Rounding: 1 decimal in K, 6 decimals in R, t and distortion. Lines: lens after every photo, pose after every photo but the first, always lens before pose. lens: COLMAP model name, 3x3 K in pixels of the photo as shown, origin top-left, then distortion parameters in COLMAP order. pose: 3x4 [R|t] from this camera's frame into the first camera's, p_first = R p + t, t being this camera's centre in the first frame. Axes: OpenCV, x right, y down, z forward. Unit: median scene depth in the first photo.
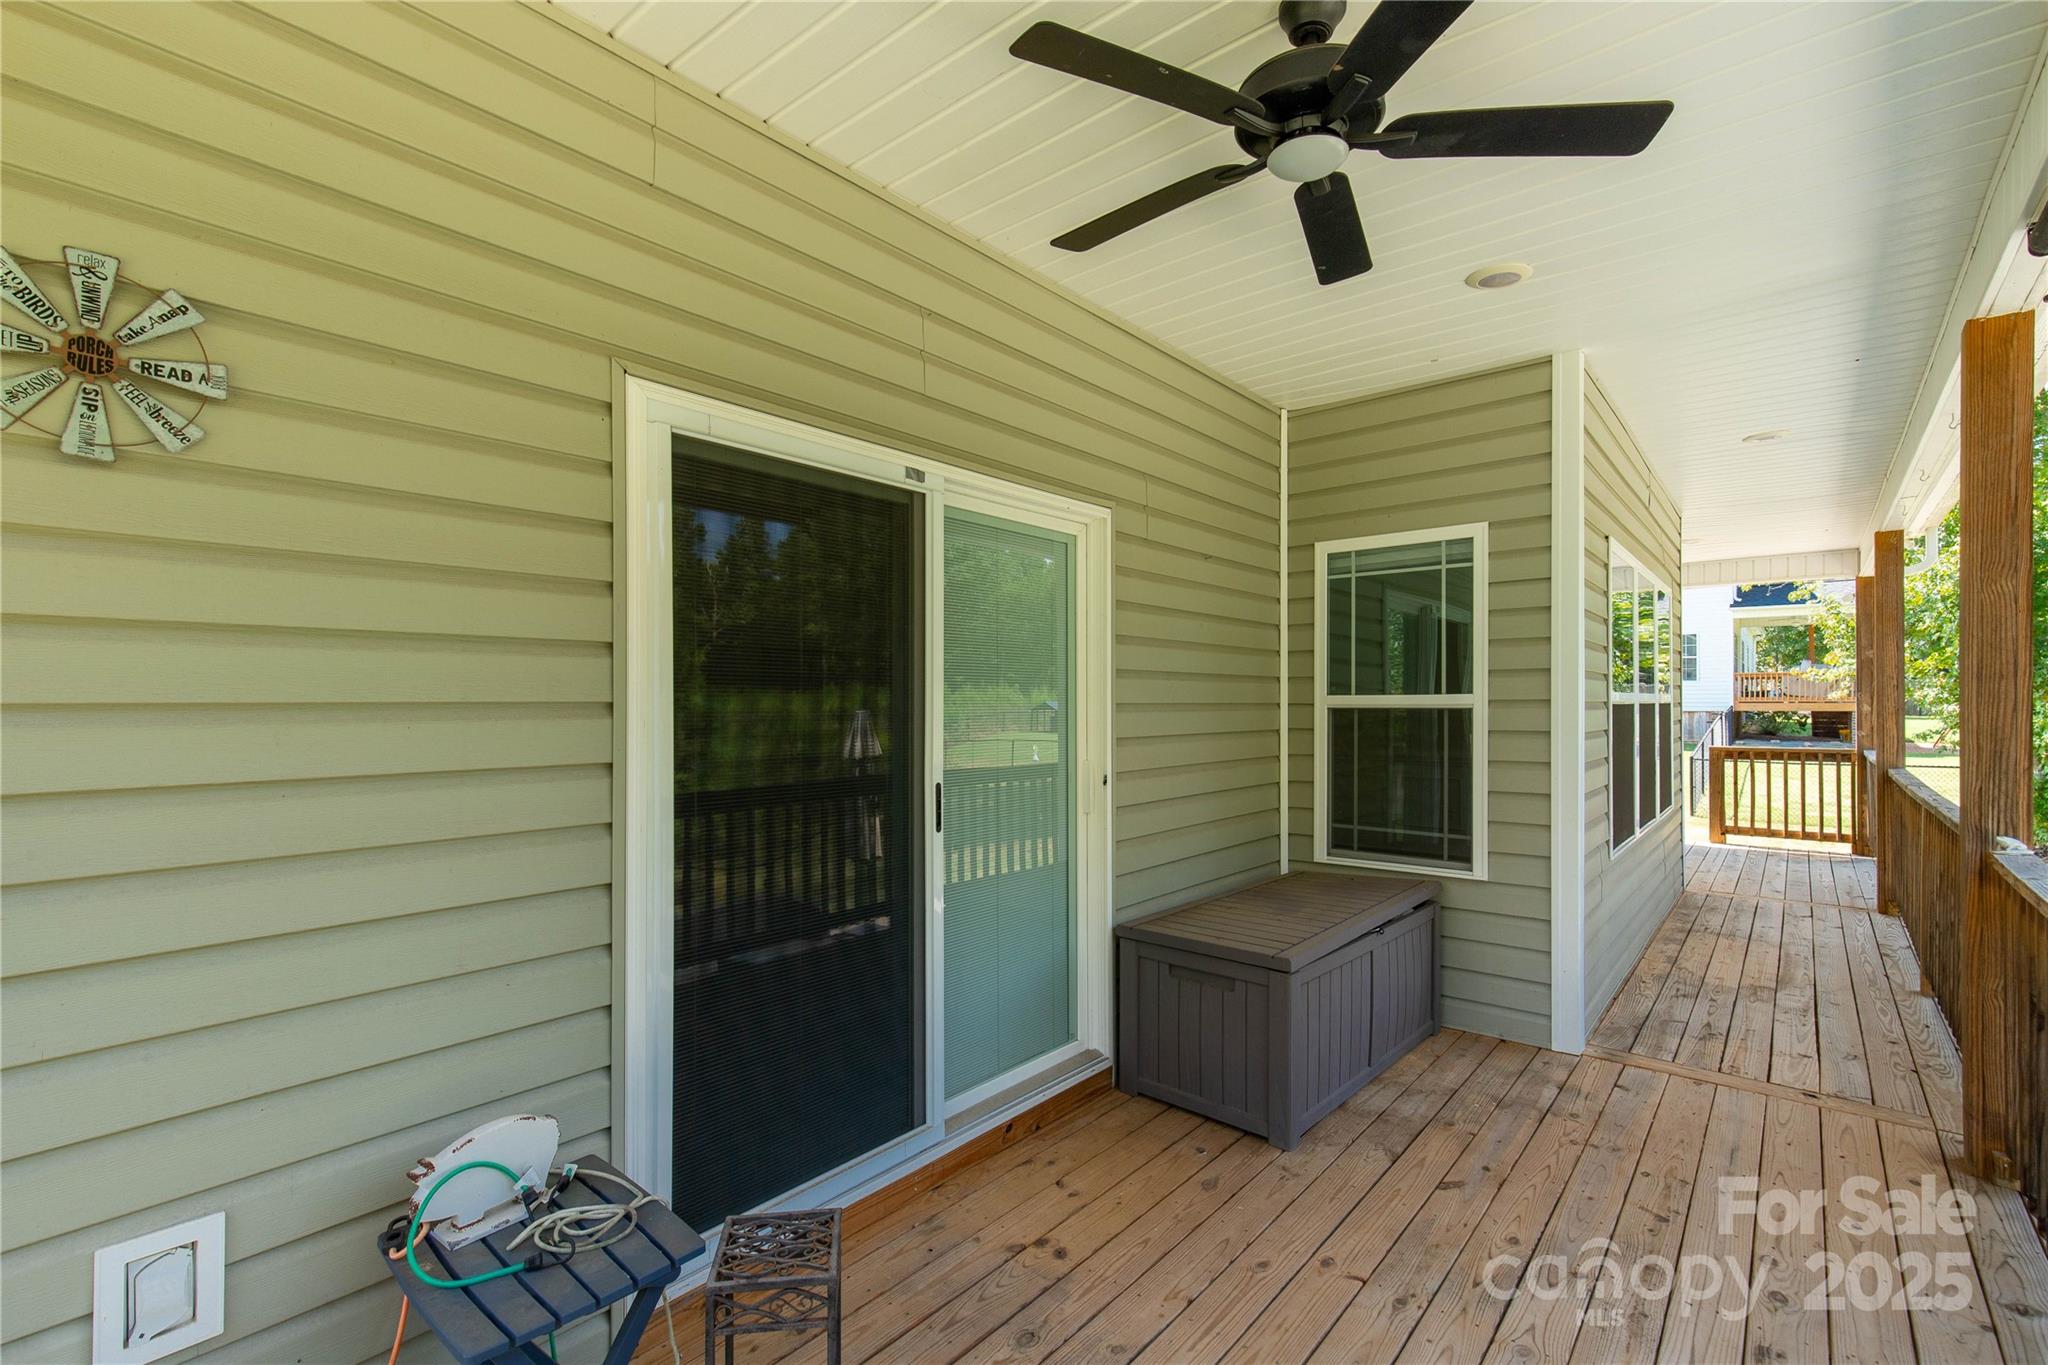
lens RADIAL K [[917.3, 0, 1032.4], [0, 917.3, 690.0], [0, 0, 1]] dist [0.001781, 0.000960]
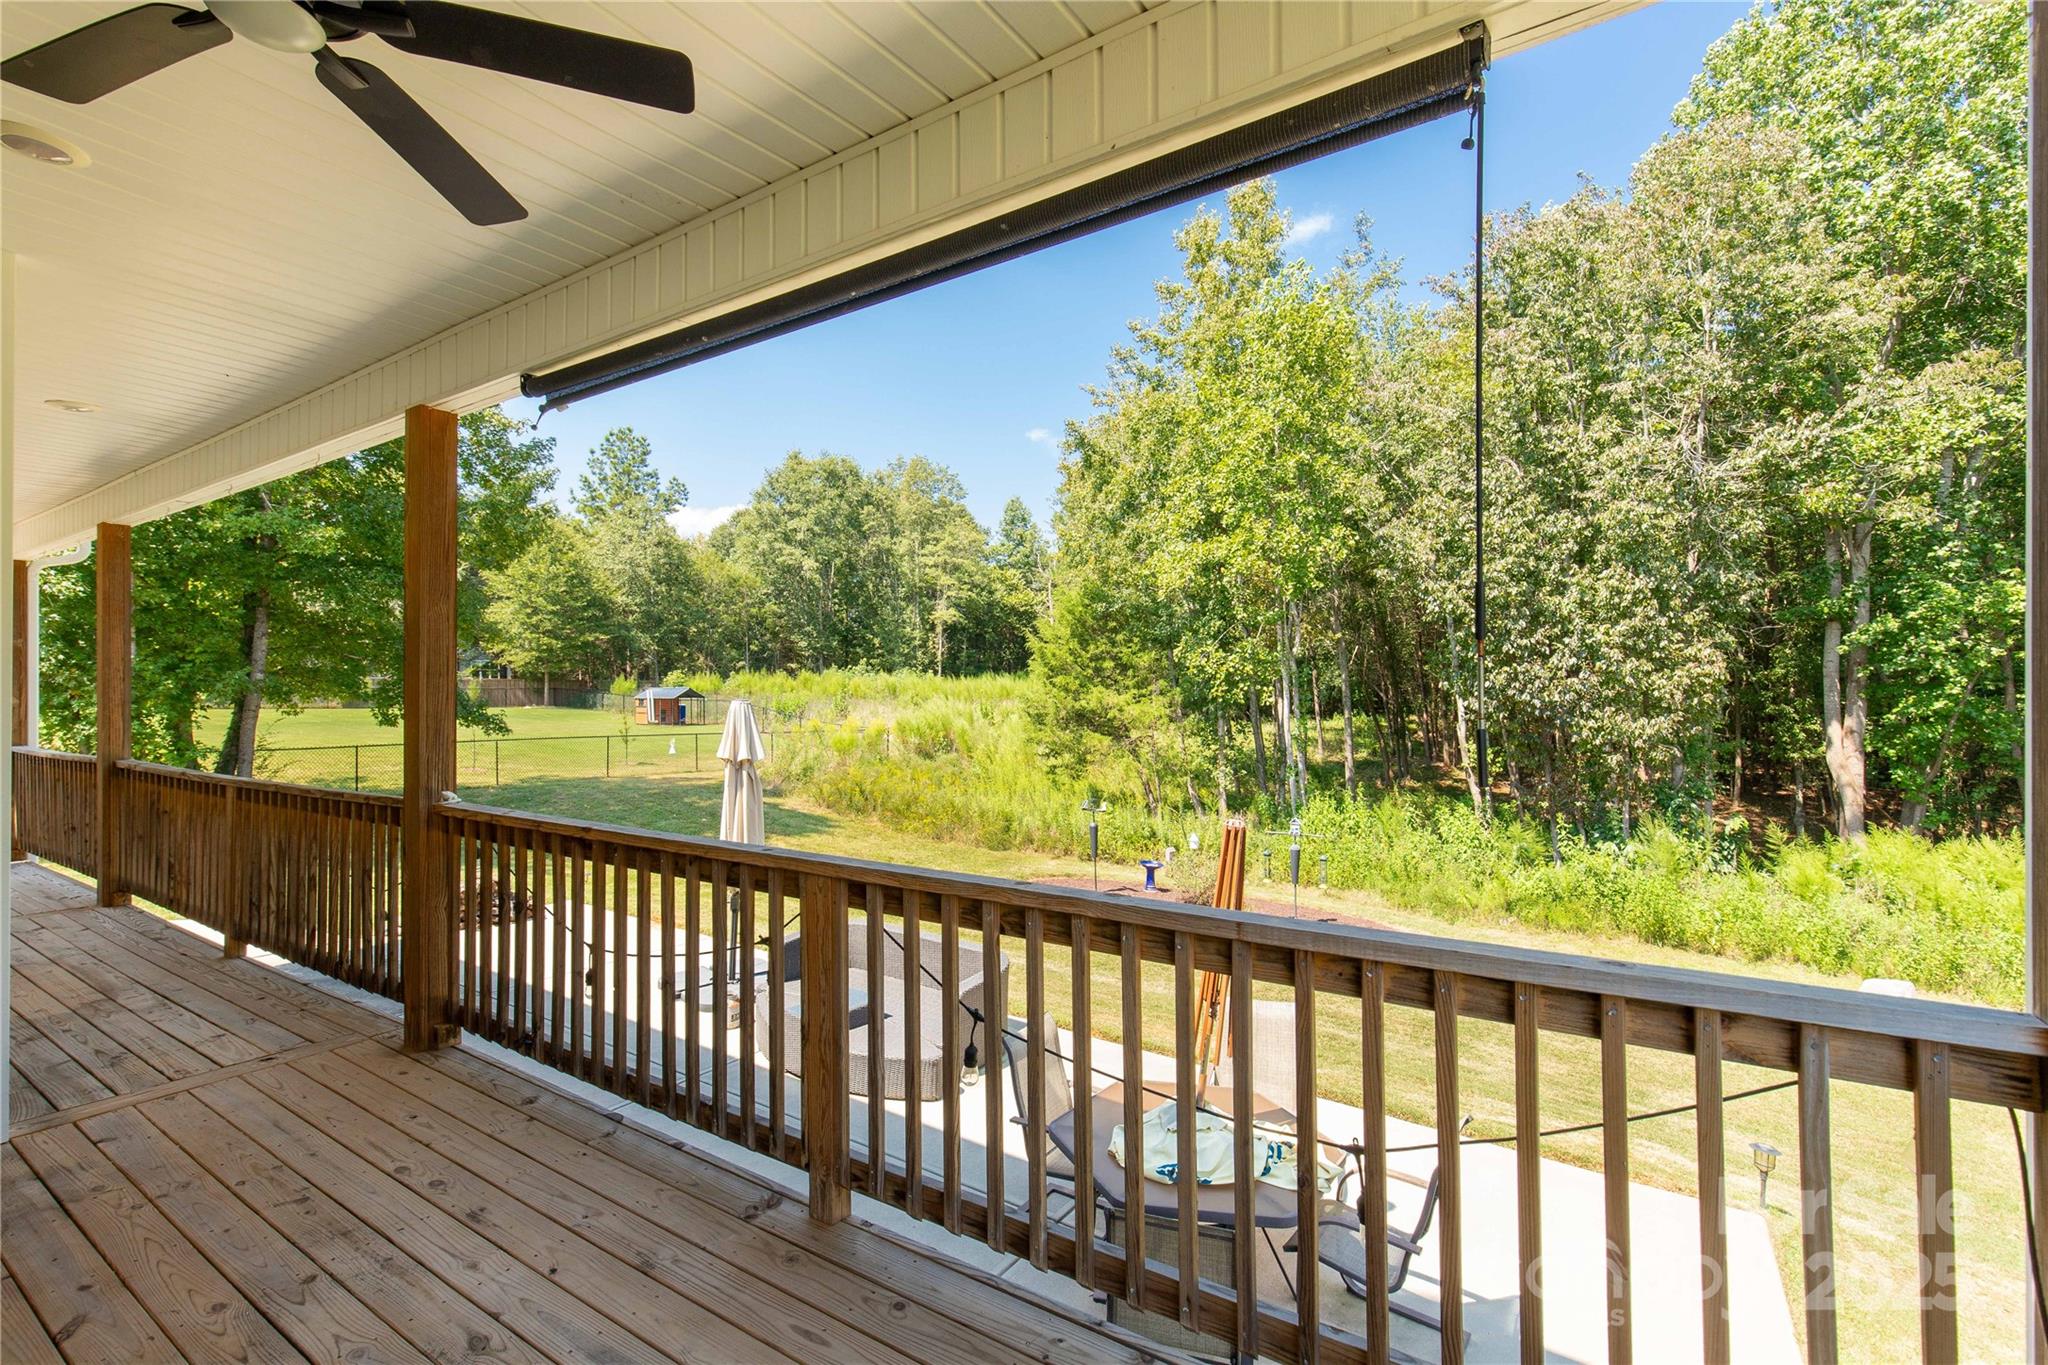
lens RADIAL K [[917.3, 0, 1006.5], [0, 917.3, 687.7], [0, 0, 1]] dist [0.001781, 0.000960]
pose [[-0.098912, 0.003170, 0.995091, -0.307714], [-0.010455, 0.999936, -0.004225, -0.000880], [-0.995041, -0.010822, -0.098872, 0.239449]]
